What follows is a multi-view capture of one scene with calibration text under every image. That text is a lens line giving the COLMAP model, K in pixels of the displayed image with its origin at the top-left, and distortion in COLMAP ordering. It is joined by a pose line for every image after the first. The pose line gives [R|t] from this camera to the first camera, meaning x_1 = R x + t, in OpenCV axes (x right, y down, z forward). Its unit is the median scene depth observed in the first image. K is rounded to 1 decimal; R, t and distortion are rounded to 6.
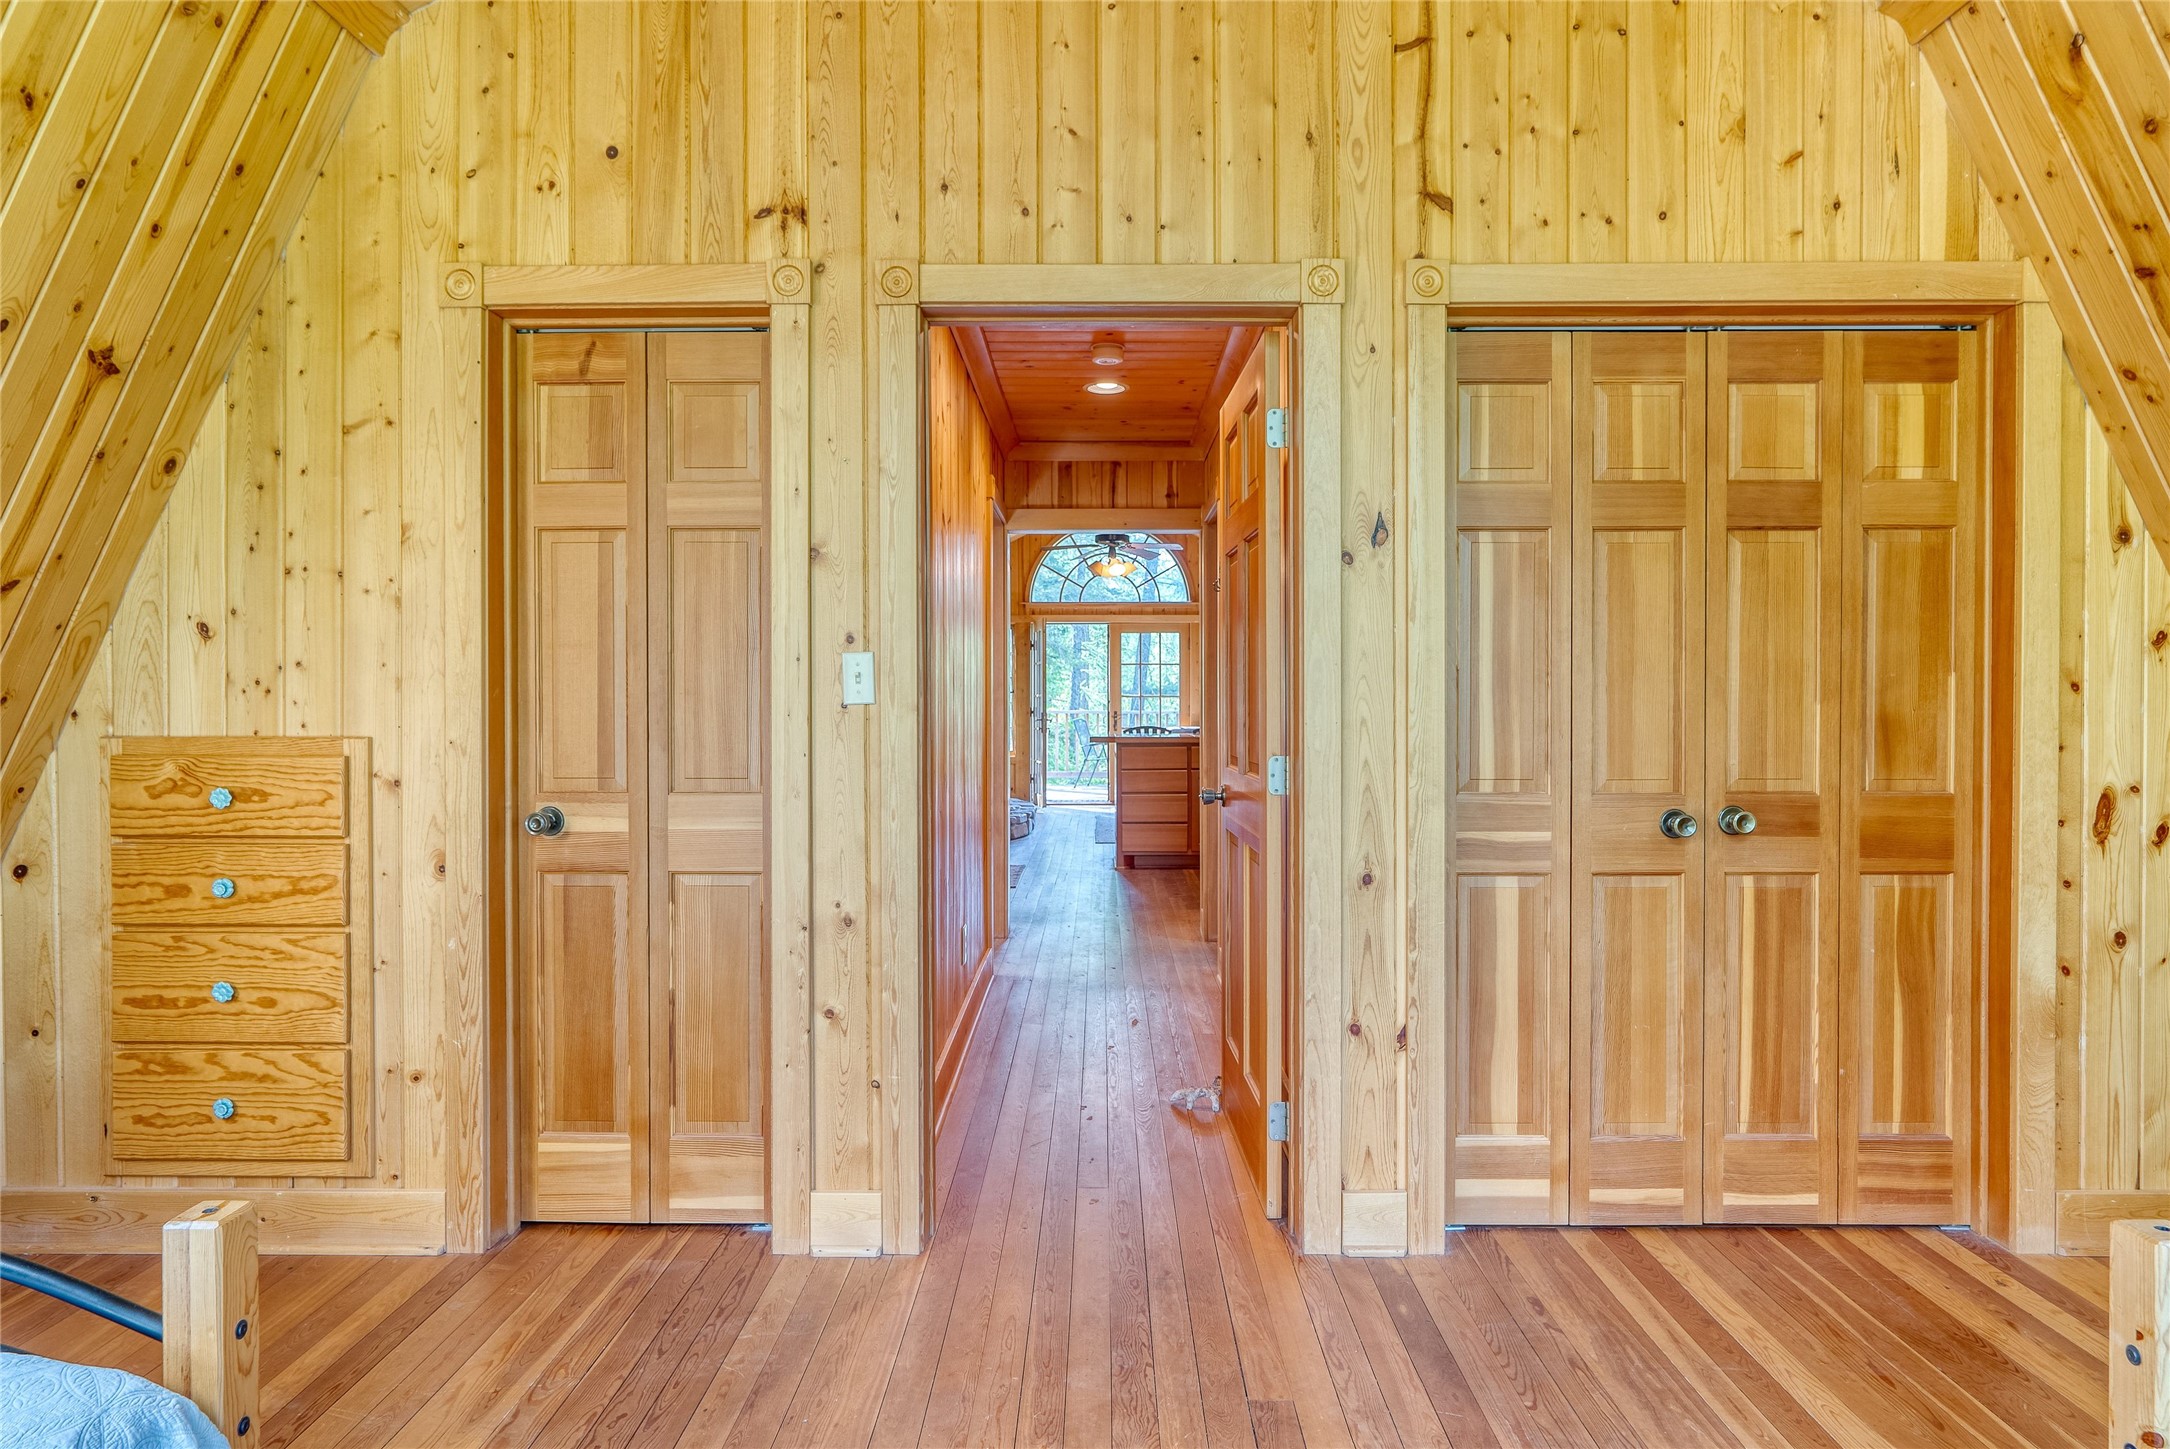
lens RADIAL K [[1313.2, 0, 1081.9], [0, 1313.2, 716.1], [0, 0, 1]] dist [0.000118, 0.000001]
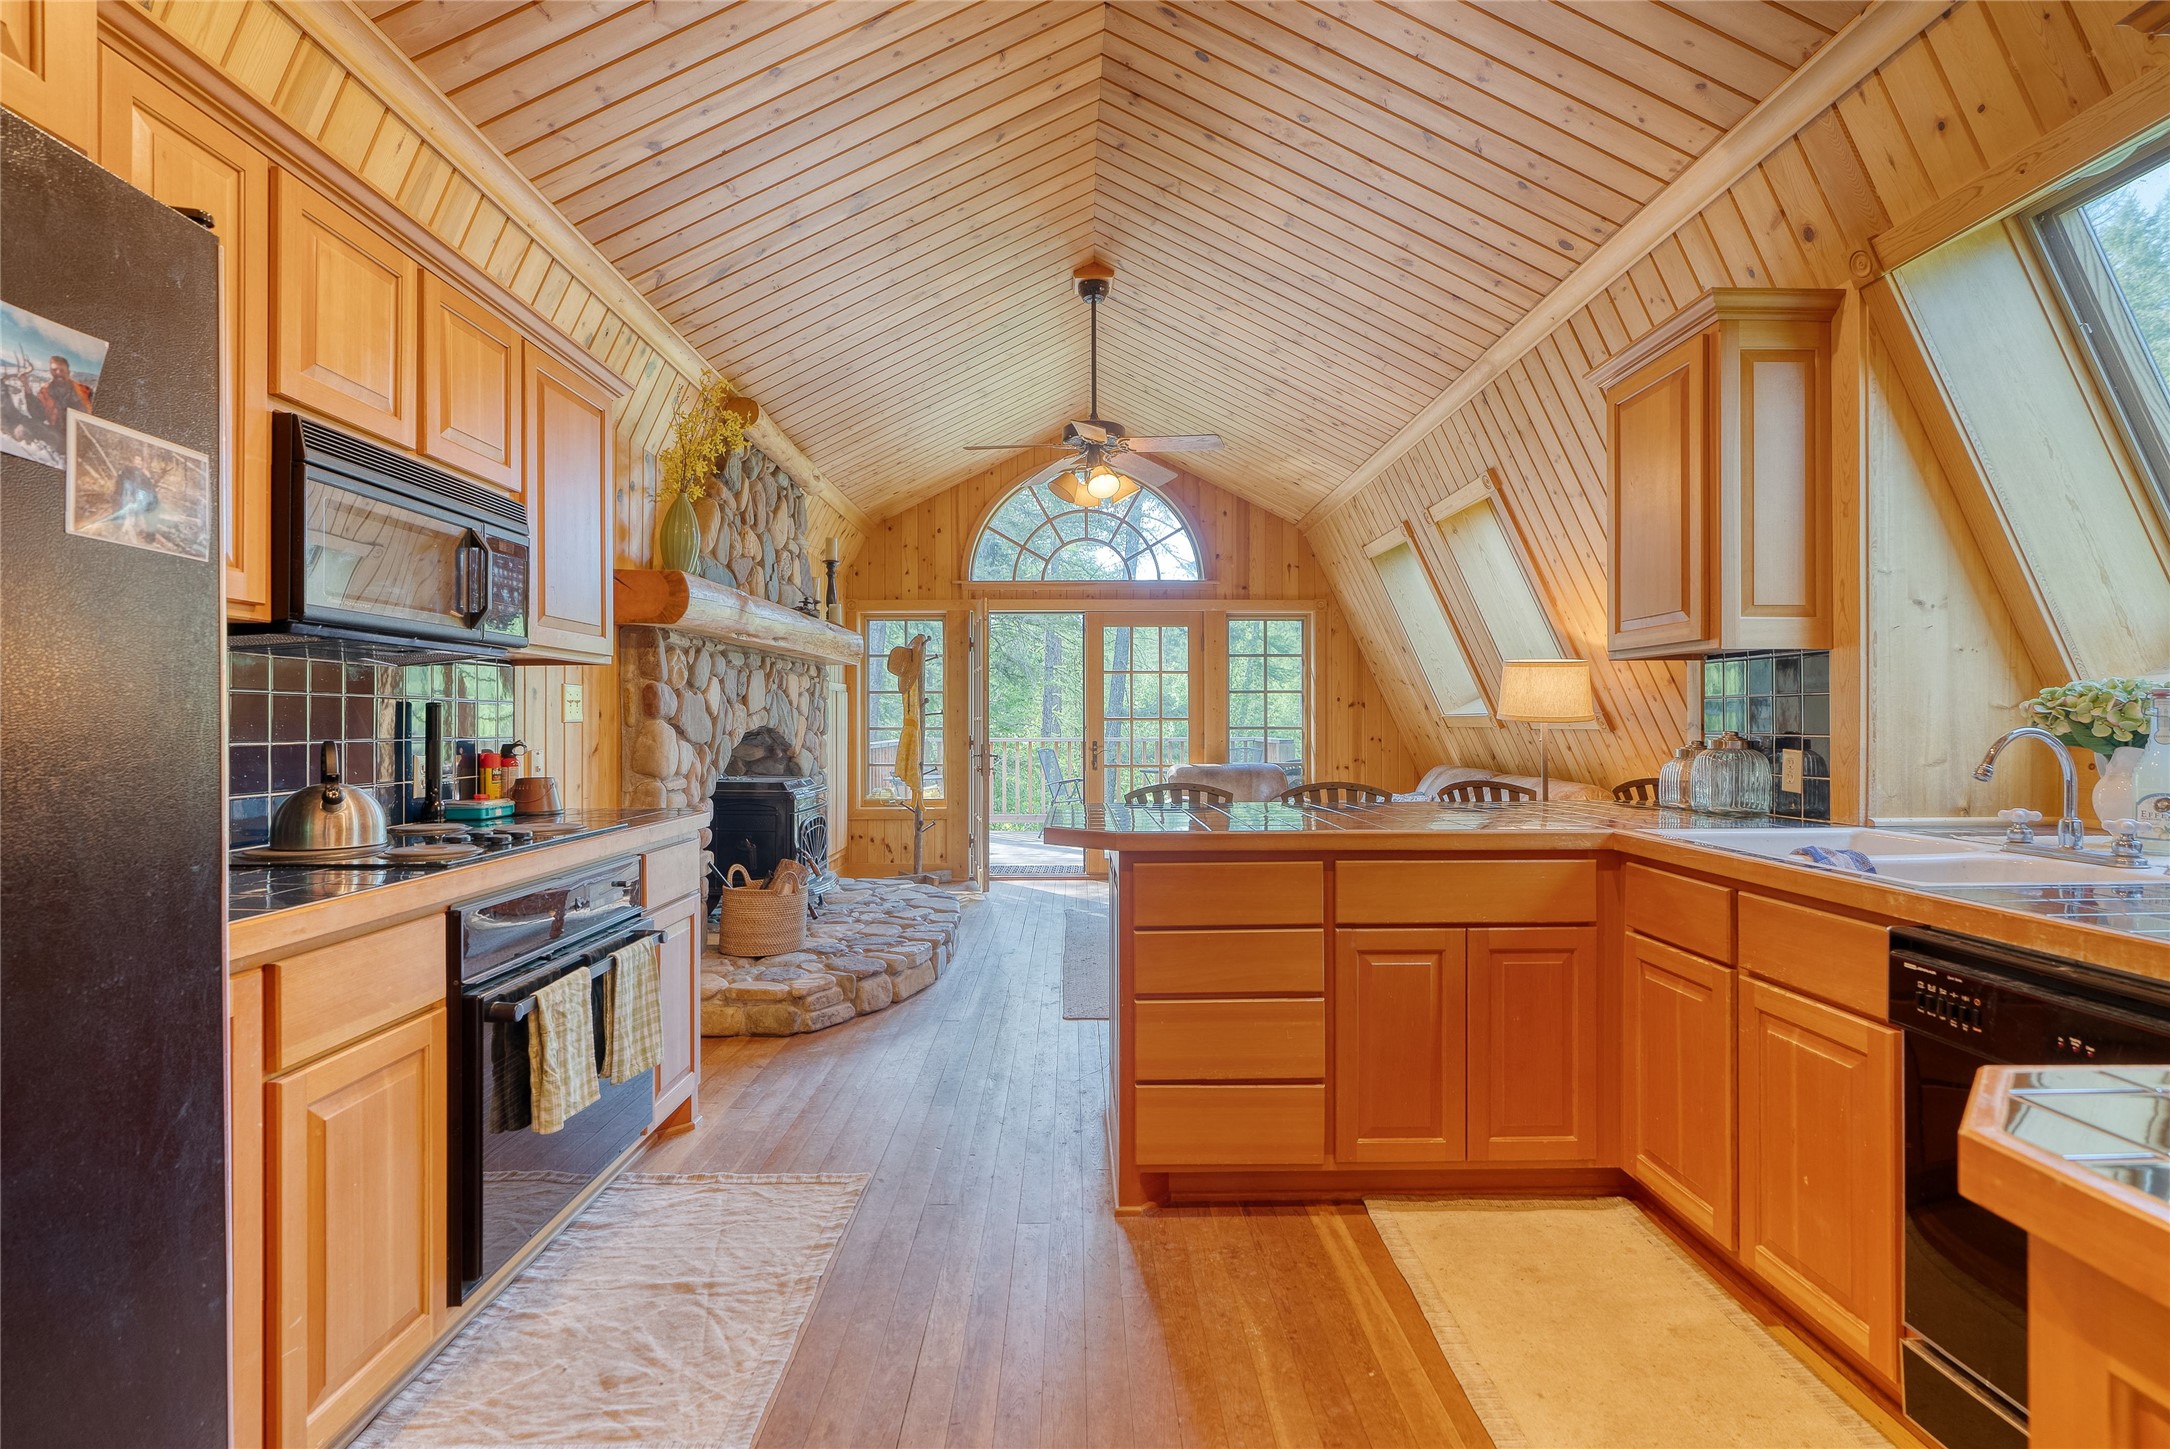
lens RADIAL K [[1029.4, 0, 1089.0], [0, 1029.4, 732.0], [0, 0, 1]] dist [0.005096, 0.000081]
pose [[0.999573, -0.005449, 0.028708, 0.006922], [0.005594, 0.999972, -0.004978, -0.005505], [-0.028680, 0.005136, 0.999575, 0.464366]]
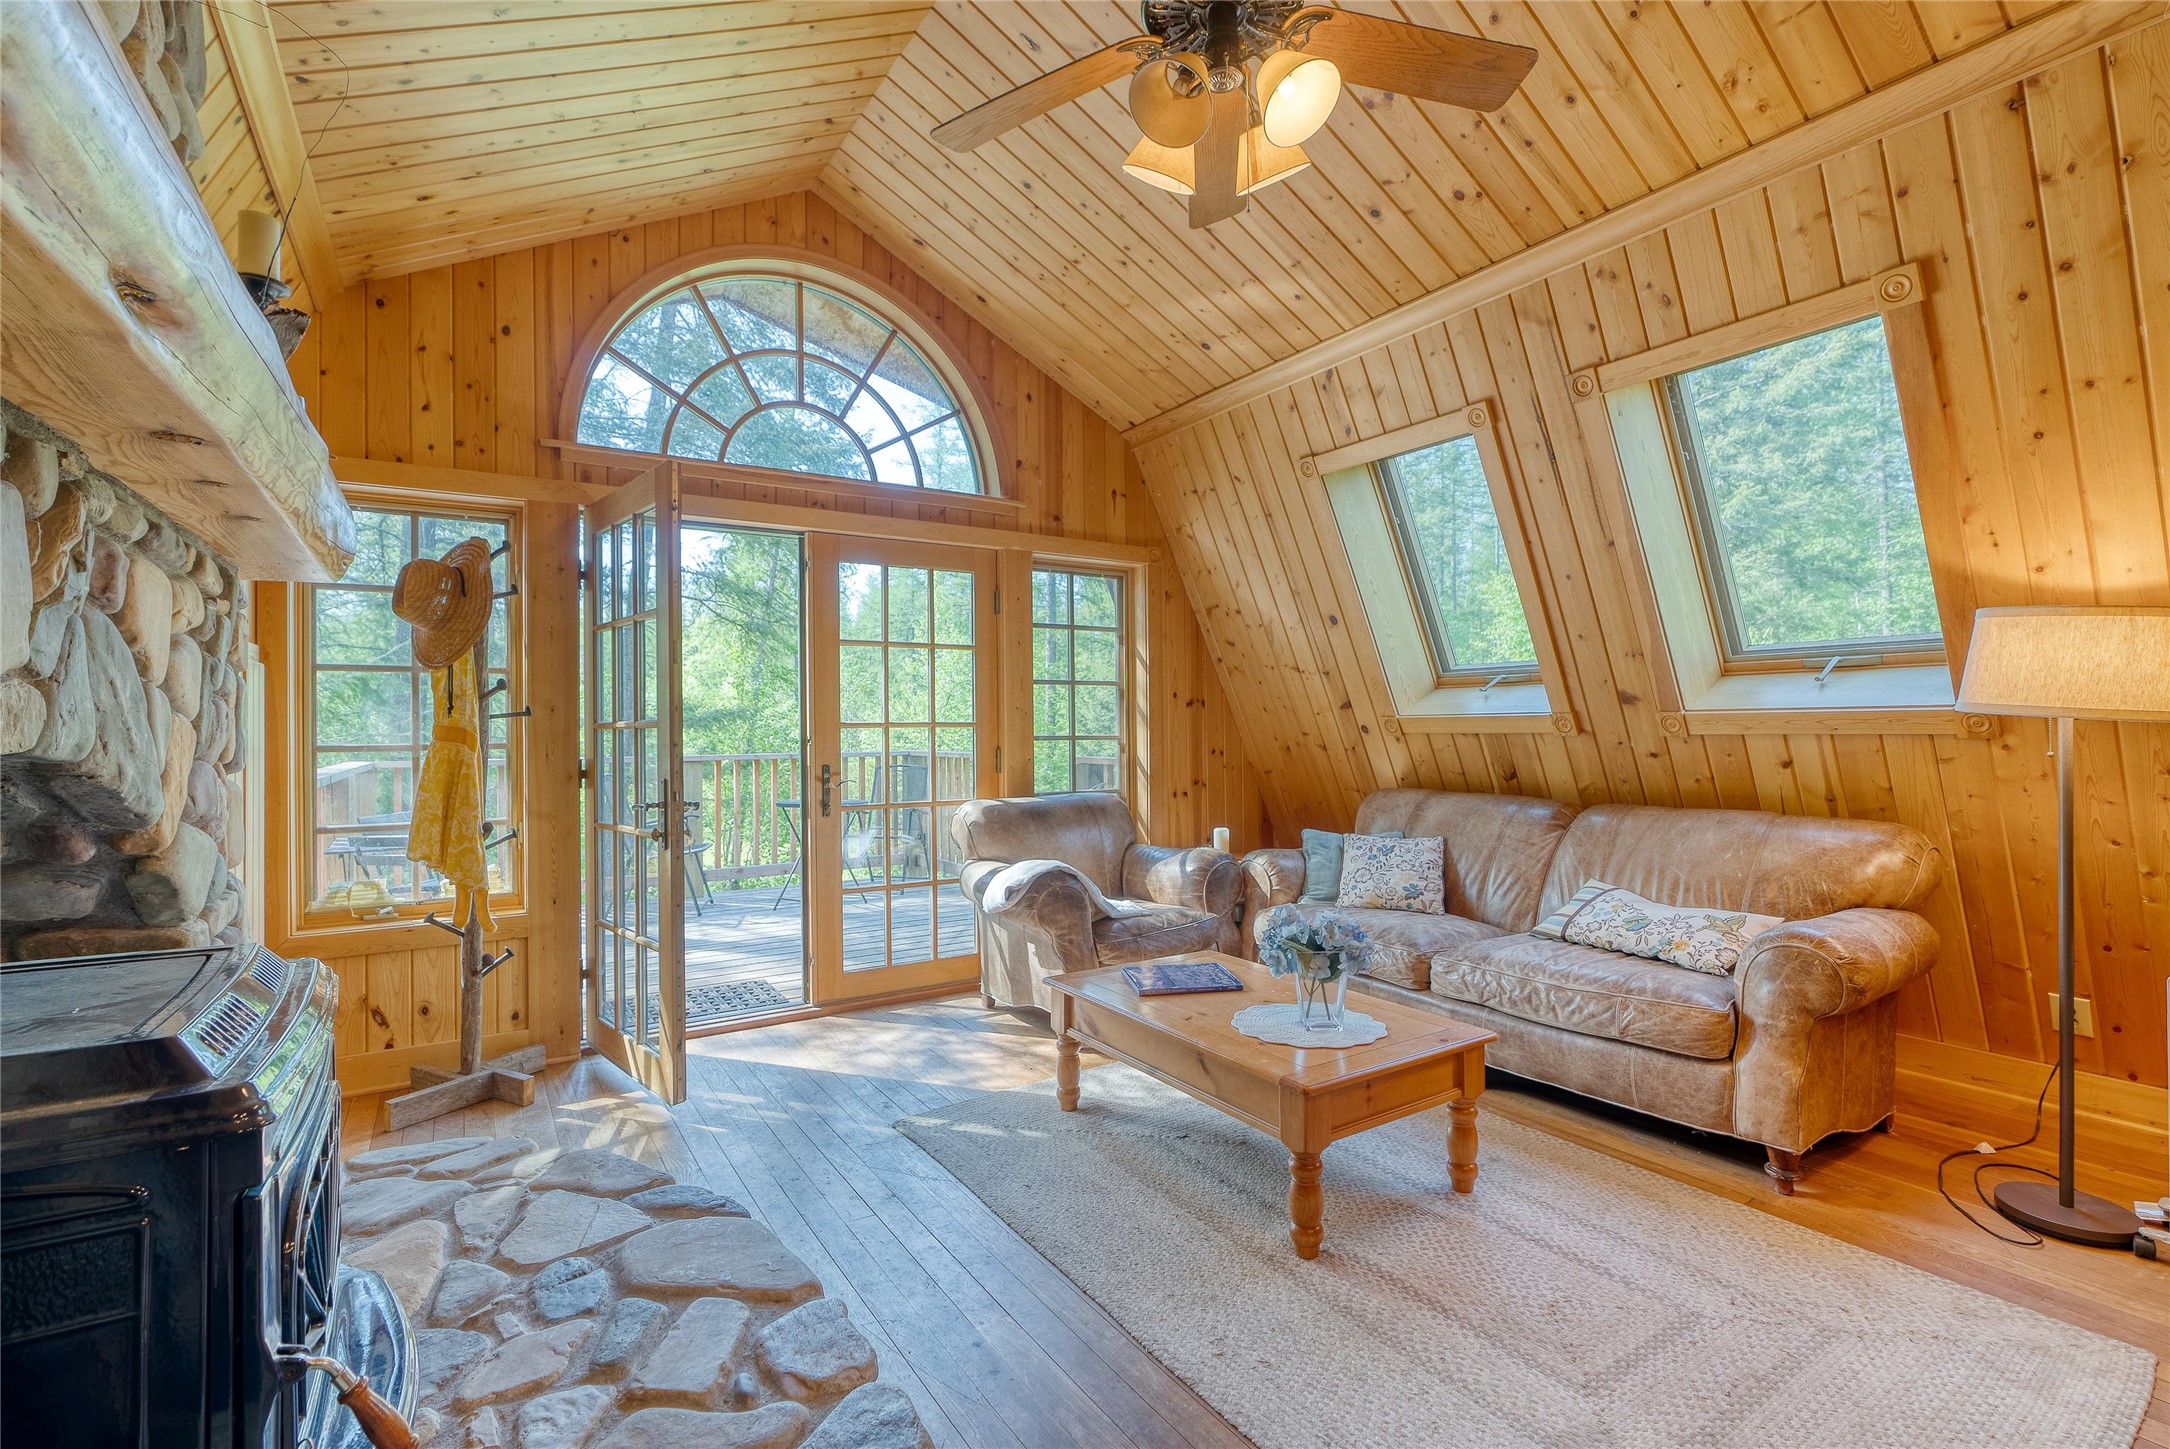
lens RADIAL K [[987.4, 0, 1087.8], [0, 987.4, 725.5], [0, 0, 1]] dist [-0.009846, 0.000811]
pose [[0.834800, -0.009668, 0.550469, -0.069400], [0.019899, 0.999722, -0.012620, -0.009608], [-0.550194, 0.021489, 0.834760, 0.720236]]
